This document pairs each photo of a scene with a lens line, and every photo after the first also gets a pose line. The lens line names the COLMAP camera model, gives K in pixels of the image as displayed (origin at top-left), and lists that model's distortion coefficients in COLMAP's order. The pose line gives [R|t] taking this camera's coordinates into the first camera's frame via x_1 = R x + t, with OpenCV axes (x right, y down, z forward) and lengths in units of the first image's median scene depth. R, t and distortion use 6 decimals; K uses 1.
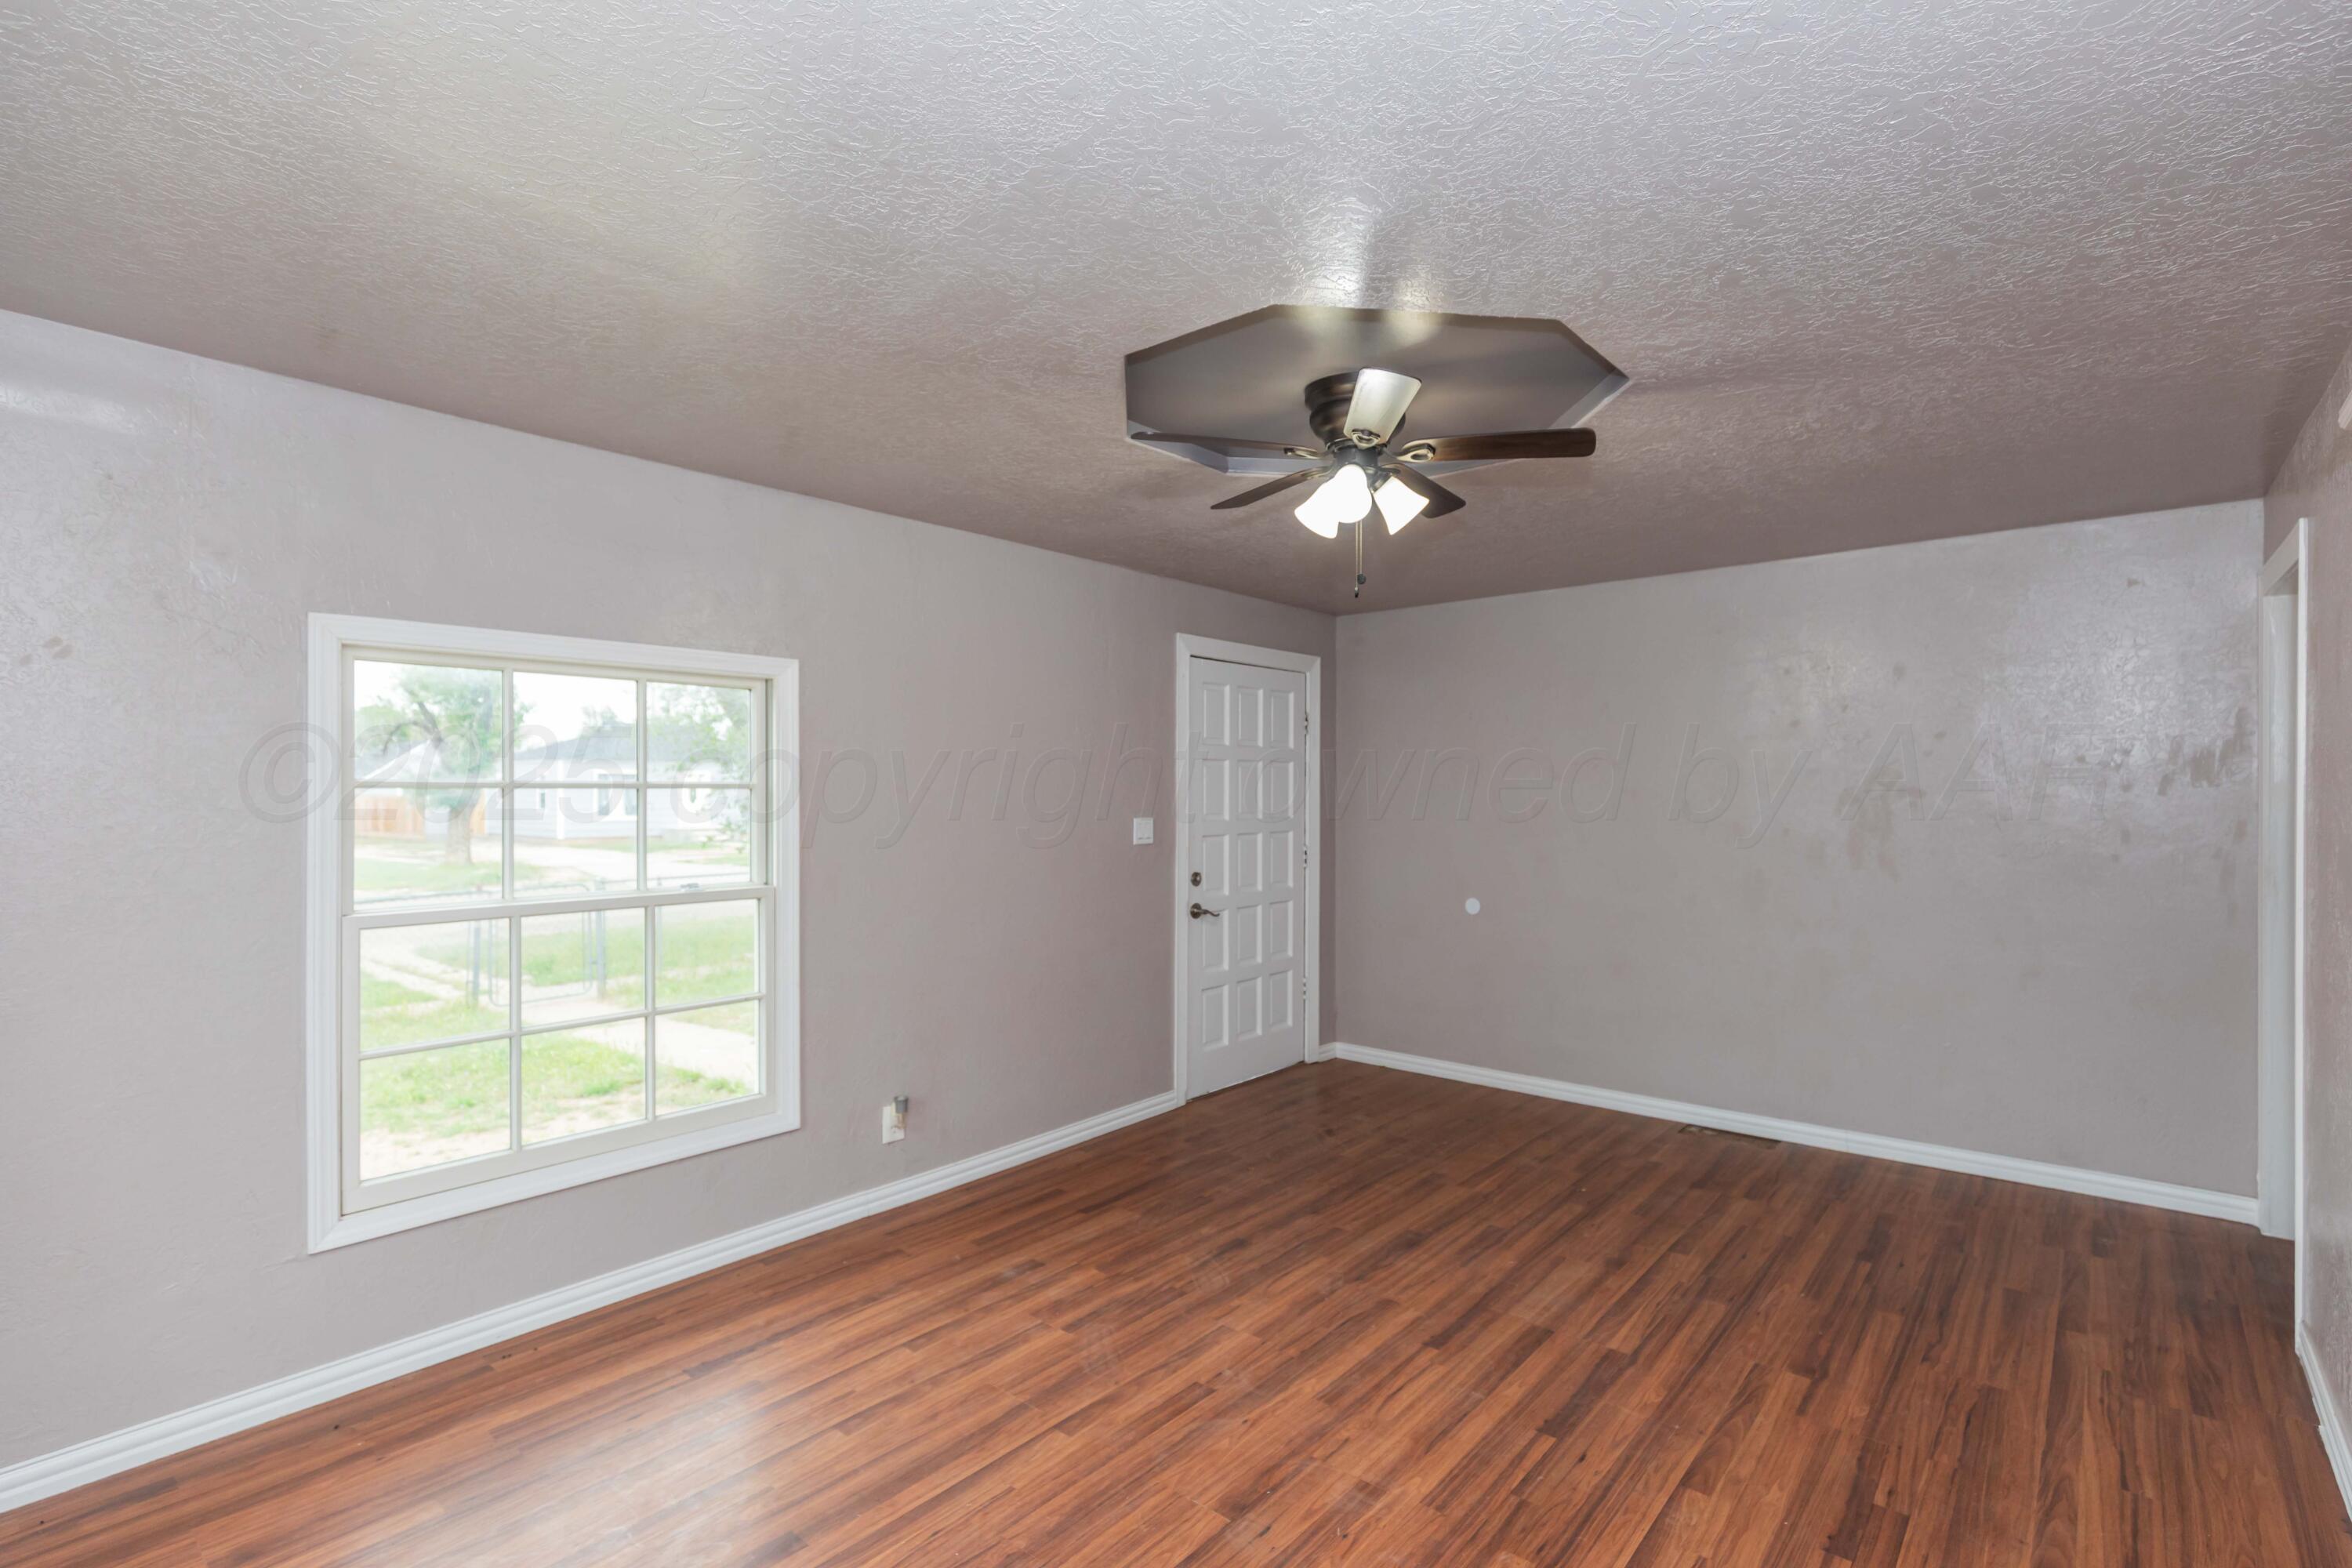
lens RADIAL K [[1078.0, 0, 1252.1], [0, 1078.0, 797.4], [0, 0, 1]] dist [0.002800, 0.000113]
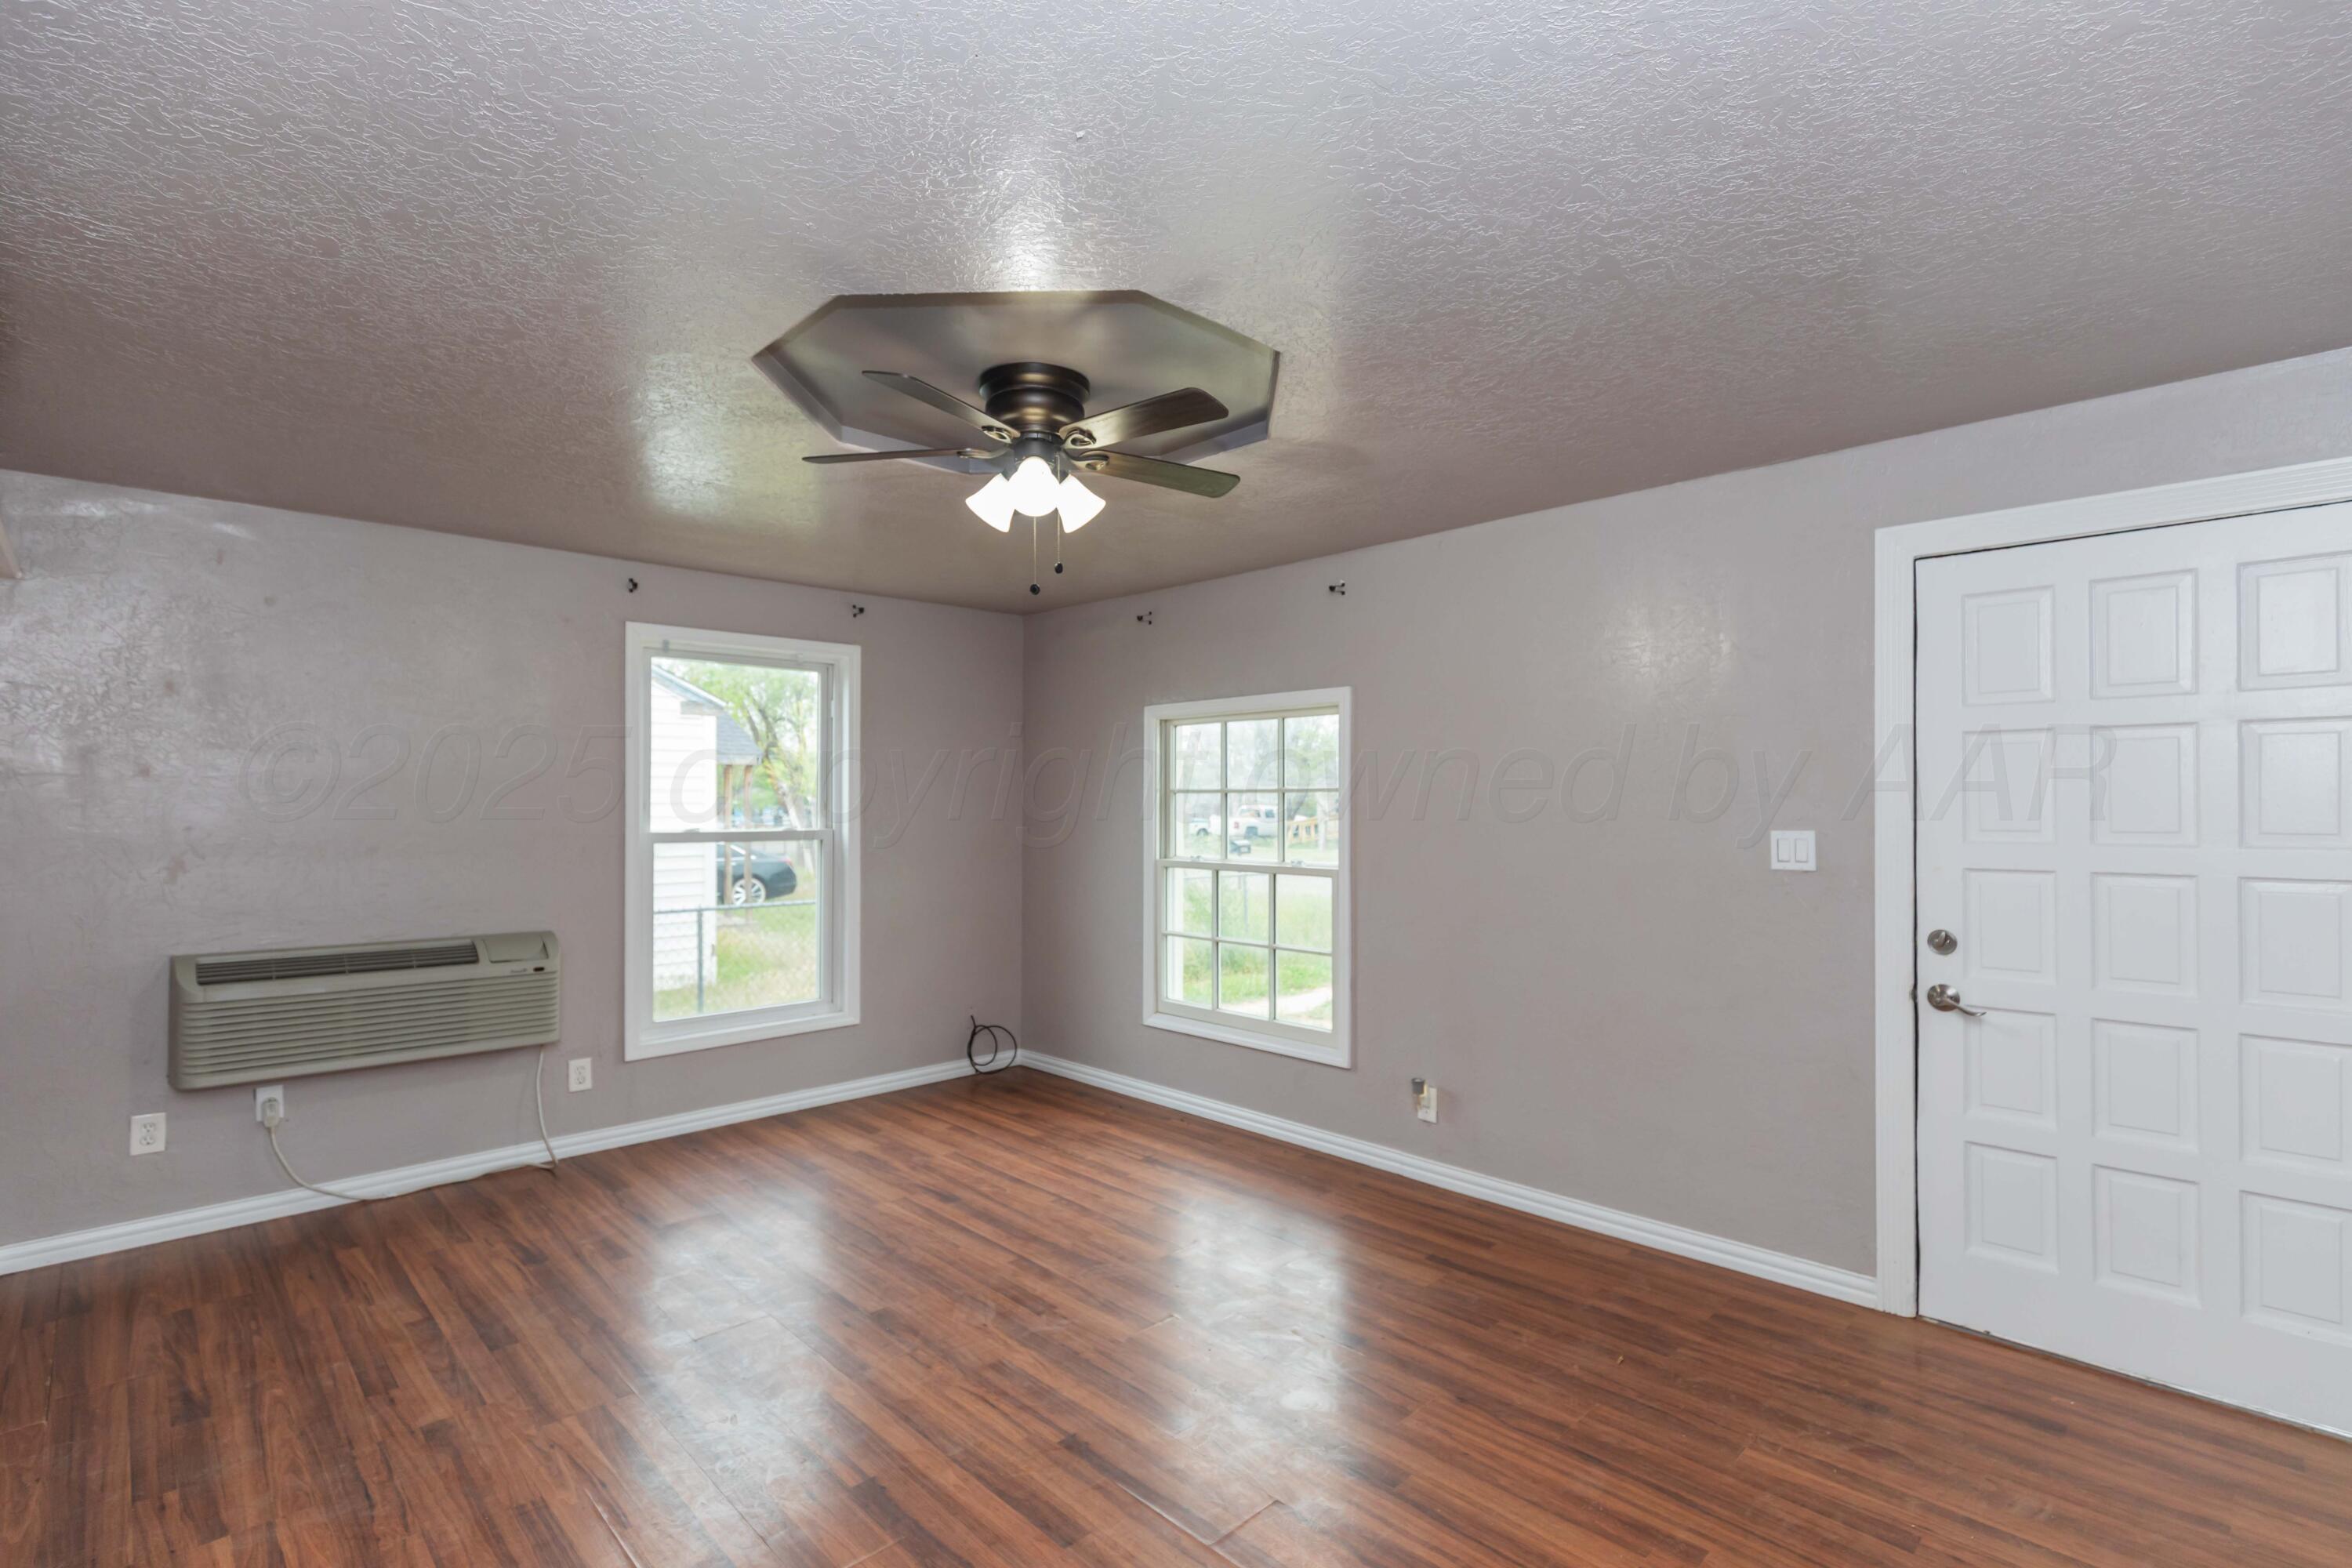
lens RADIAL K [[1051.7, 0, 1187.4], [0, 1051.7, 823.3], [0, 0, 1]] dist [-0.014651, -0.000079]
pose [[-0.106150, 0.024324, -0.994053, 0.973443], [-0.002495, 0.999691, 0.024728, -0.000749], [0.994347, 0.005105, -0.106056, 1.186196]]
